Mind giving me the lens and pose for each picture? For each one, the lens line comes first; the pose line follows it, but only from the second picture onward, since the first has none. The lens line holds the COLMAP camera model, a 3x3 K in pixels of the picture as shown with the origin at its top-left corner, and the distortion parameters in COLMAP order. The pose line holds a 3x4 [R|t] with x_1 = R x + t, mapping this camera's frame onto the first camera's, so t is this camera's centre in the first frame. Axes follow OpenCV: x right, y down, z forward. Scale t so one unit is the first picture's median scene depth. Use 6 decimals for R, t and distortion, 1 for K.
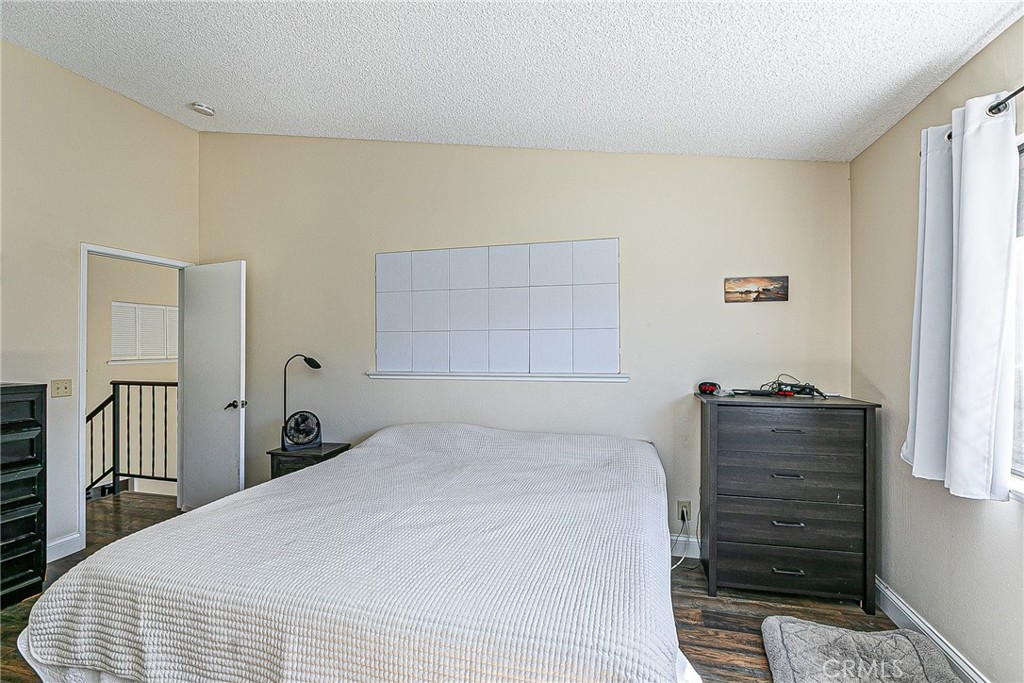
lens RADIAL K [[483.9, 0, 511.6], [0, 483.9, 345.4], [0, 0, 1]] dist [-0.020210, 0.000234]
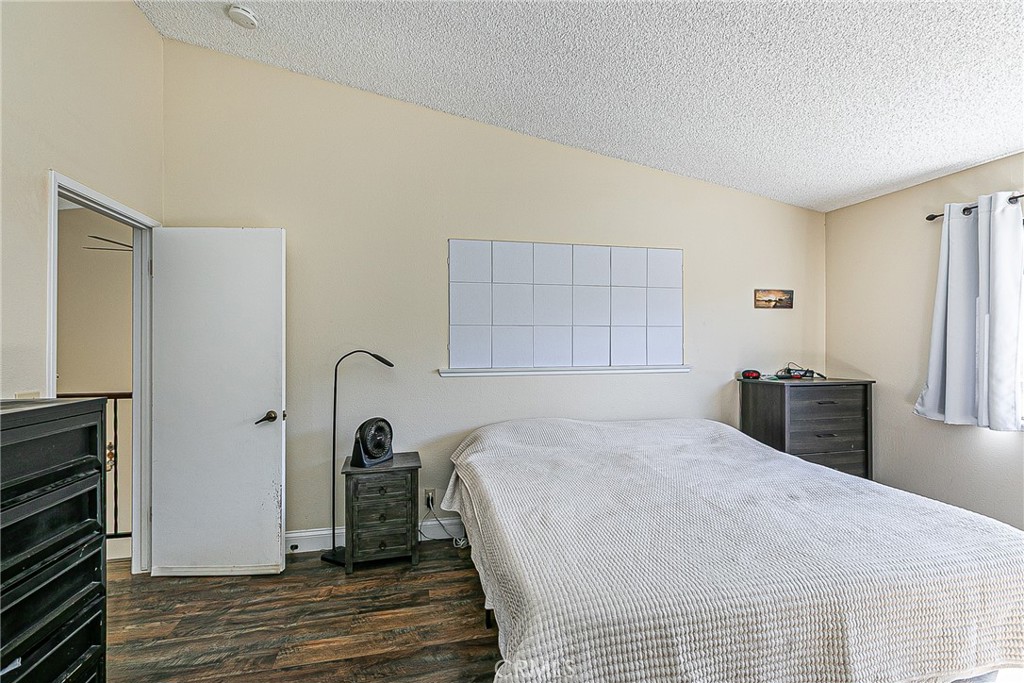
lens RADIAL K [[465.4, 0, 519.6], [0, 465.4, 345.6], [0, 0, 1]] dist [-0.002970, -0.000936]
pose [[0.880389, 0.000390, 0.474253, -0.716047], [-0.001921, 0.999994, 0.002743, 0.009887], [-0.474249, -0.003326, 0.880384, 0.204500]]
